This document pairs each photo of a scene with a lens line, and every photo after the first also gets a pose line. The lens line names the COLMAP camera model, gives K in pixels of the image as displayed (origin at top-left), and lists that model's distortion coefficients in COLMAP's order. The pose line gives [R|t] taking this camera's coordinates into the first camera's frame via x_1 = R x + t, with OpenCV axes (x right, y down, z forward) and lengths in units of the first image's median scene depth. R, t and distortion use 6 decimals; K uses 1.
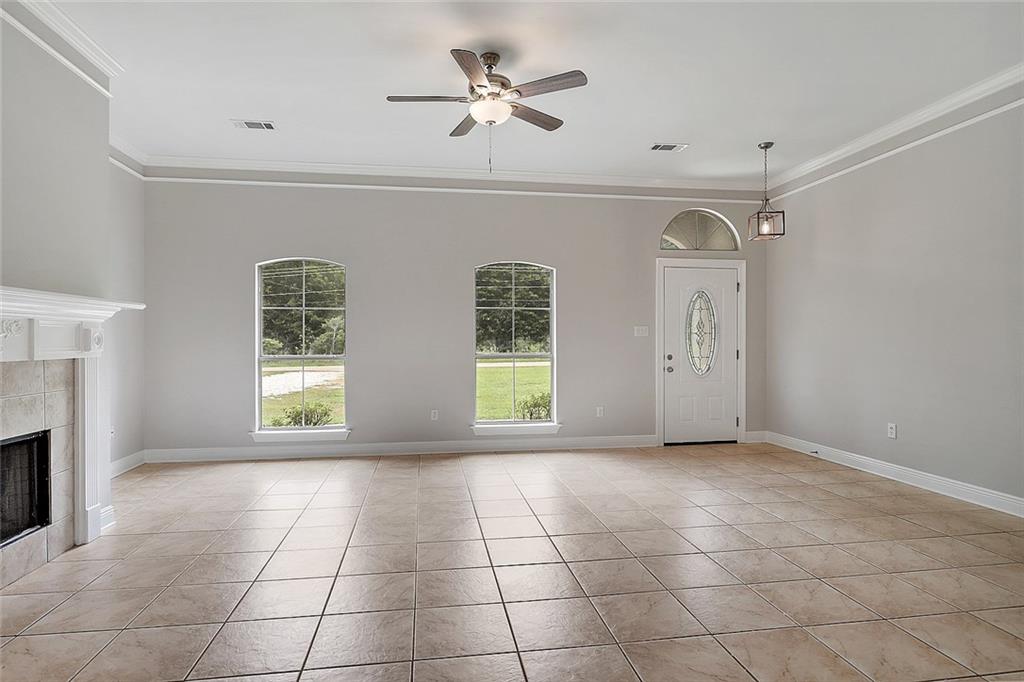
lens RADIAL K [[569.2, 0, 512.0], [0, 569.2, 341.0], [0, 0, 1]] dist [-0.001239, -0.000091]
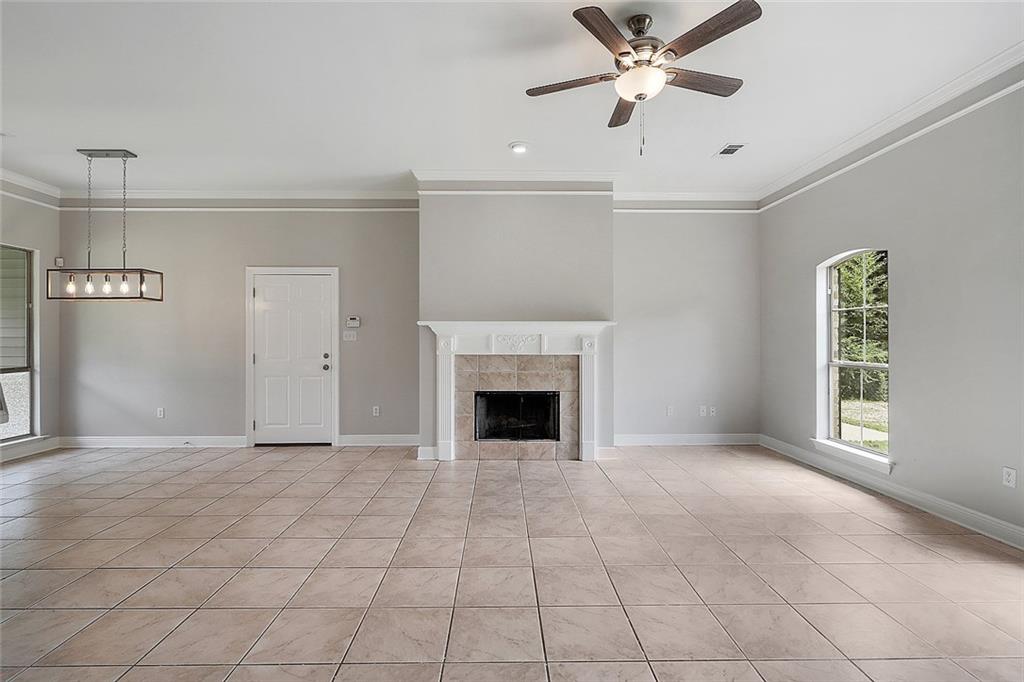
lens RADIAL K [[488.1, 0, 507.8], [0, 488.1, 340.3], [0, 0, 1]] dist [0.001091, 0.000007]
pose [[-0.143413, 0.000605, -0.989663, 0.750229], [-0.004622, 0.999988, 0.001281, -0.015044], [0.989652, 0.004758, -0.143409, 0.964593]]
